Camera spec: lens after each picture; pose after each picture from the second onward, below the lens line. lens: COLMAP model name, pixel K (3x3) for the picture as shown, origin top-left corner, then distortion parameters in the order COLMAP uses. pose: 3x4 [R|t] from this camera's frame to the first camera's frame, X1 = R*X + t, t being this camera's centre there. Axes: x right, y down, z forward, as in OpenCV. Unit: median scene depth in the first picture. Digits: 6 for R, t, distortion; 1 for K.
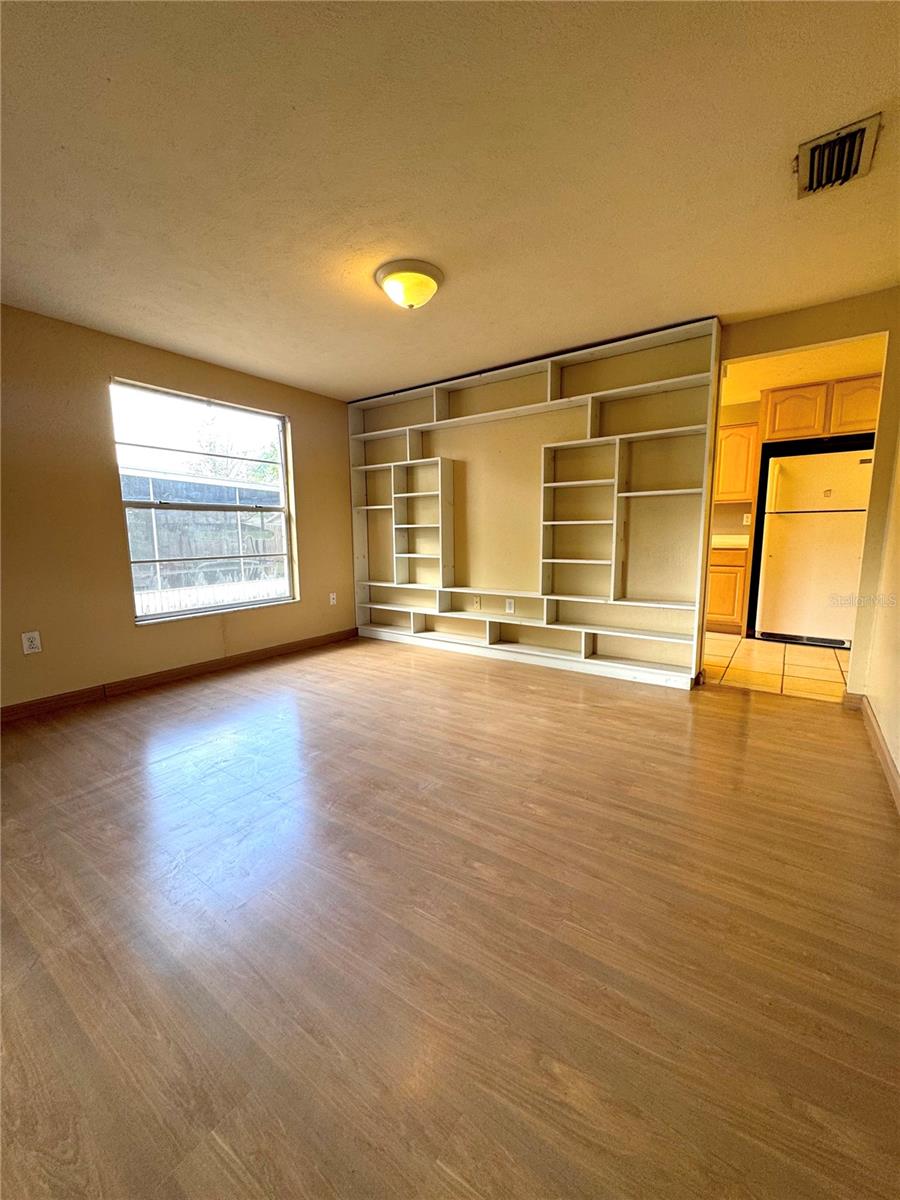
lens RADIAL K [[480.6, 0, 450.0], [0, 480.6, 600.0], [0, 0, 1]] dist [-0.000559, 0.000195]
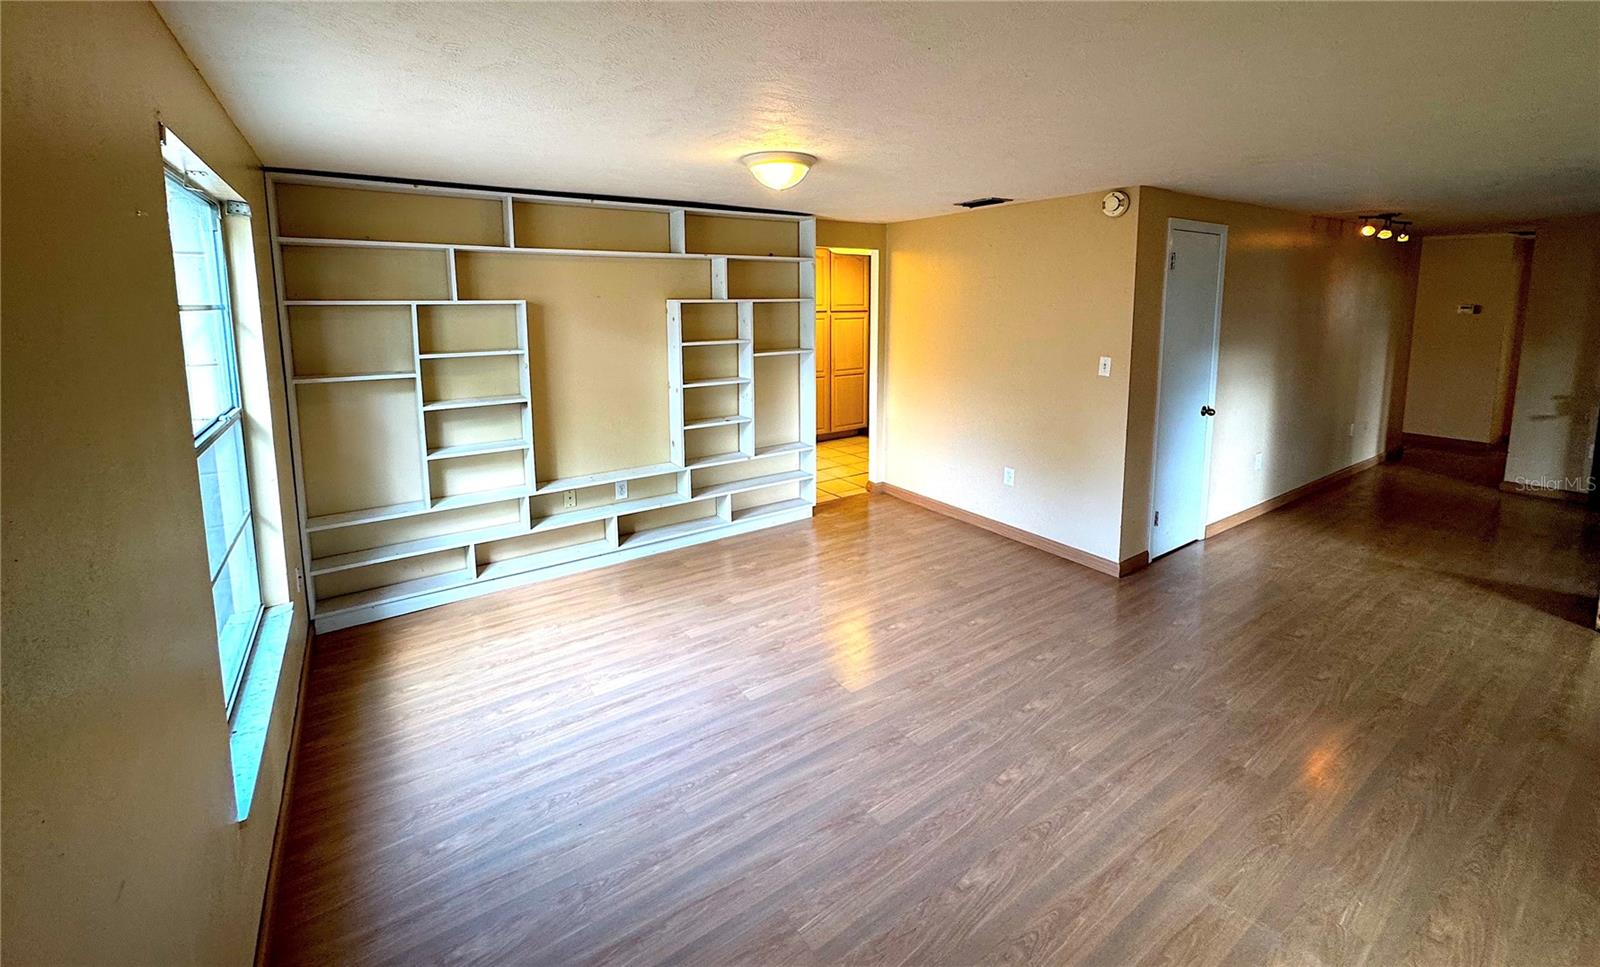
lens RADIAL K [[643.0, 0, 799.6], [0, 643.0, 373.2], [0, 0, 1]] dist [-0.000957, 0.000137]
pose [[0.339258, -0.098380, 0.935535, -0.827532], [0.132465, 0.989603, 0.056029, -0.219848], [-0.931320, 0.104917, 0.348762, 0.385304]]
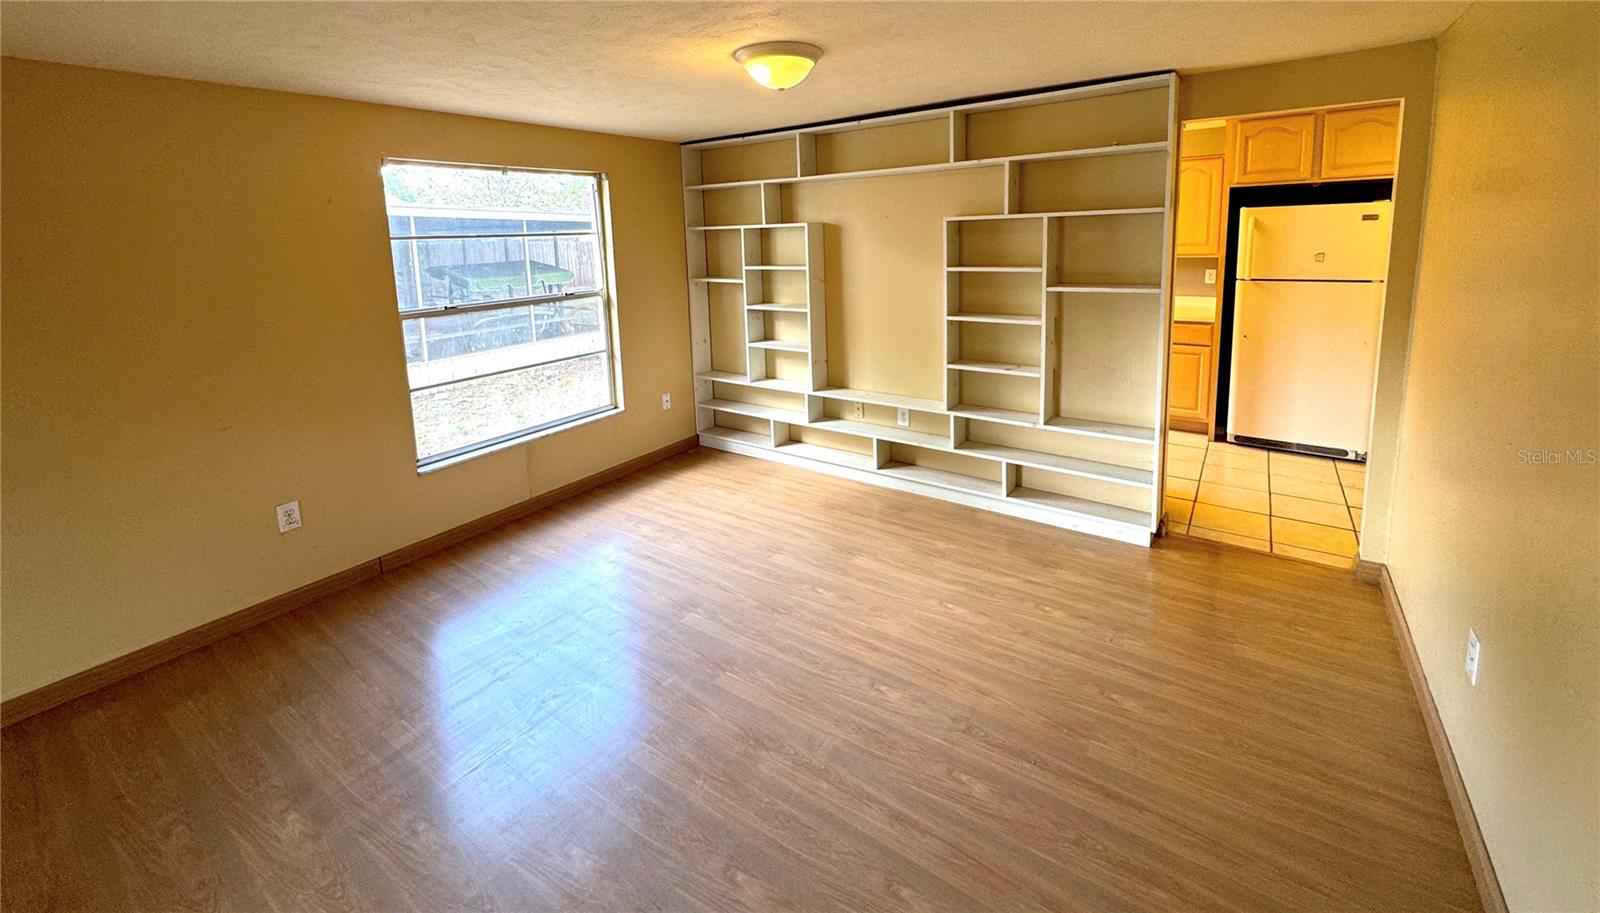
lens RADIAL K [[645.0, 0, 796.7], [0, 645.0, 317.2], [0, 0, 1]] dist [0.000740, 0.000129]
pose [[0.999732, -0.022742, -0.004297, -0.039307], [0.022713, 0.999719, -0.006733, -0.158526], [0.004449, 0.006633, 0.999968, -0.020421]]
